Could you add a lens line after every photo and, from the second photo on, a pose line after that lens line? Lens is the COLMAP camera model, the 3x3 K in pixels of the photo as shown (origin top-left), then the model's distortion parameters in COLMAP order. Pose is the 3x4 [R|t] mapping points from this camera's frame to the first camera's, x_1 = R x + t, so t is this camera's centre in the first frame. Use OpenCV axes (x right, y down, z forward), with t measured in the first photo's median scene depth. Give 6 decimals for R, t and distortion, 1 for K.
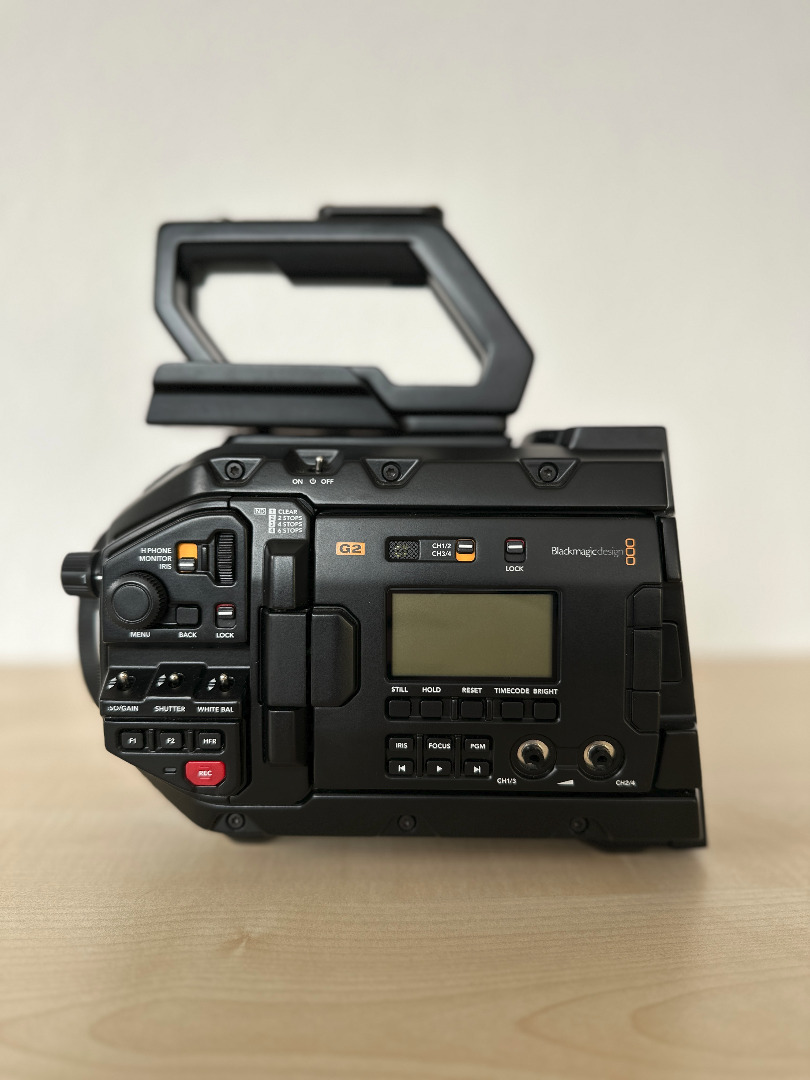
lens RADIAL K [[755.6, 0, 407.3], [0, 755.6, 539.8], [0, 0, 1]] dist [-0.001795, -0.002552]
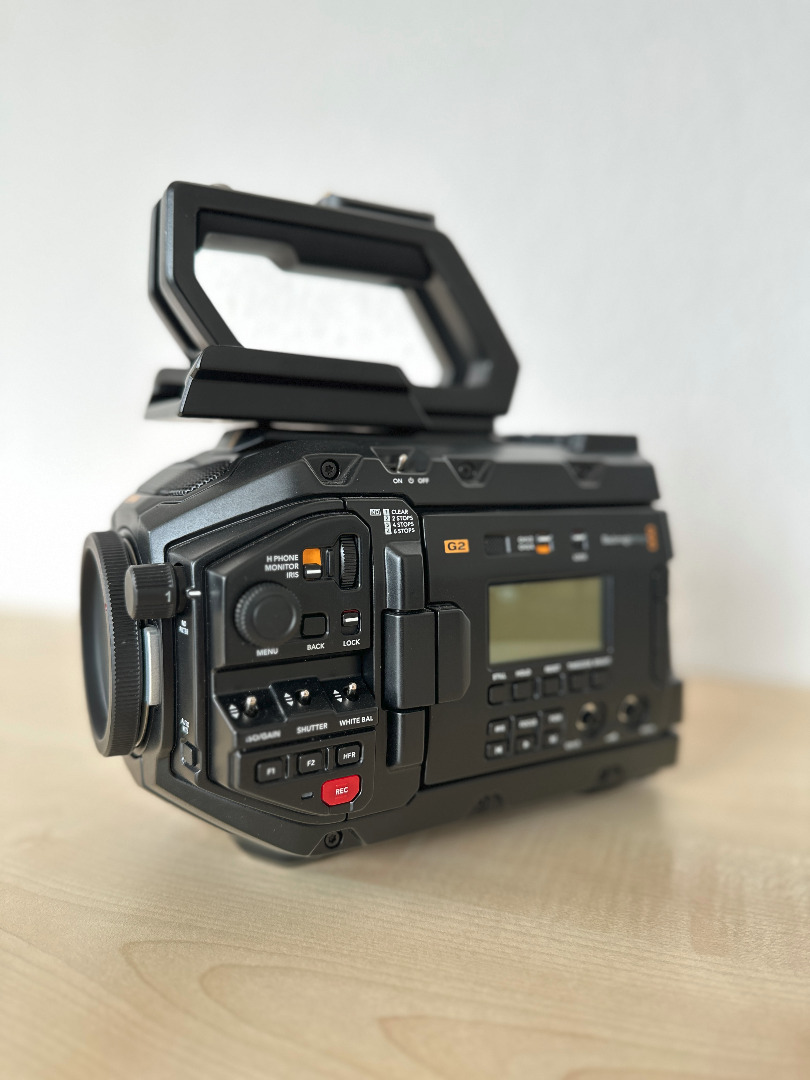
lens RADIAL K [[755.6, 0, 407.9], [0, 755.6, 536.6], [0, 0, 1]] dist [-0.001795, -0.002552]
pose [[0.878083, -0.039652, 0.476862, -0.621947], [0.033664, 0.999210, 0.021098, -0.025267], [-0.477322, -0.002473, 0.878725, 0.127732]]
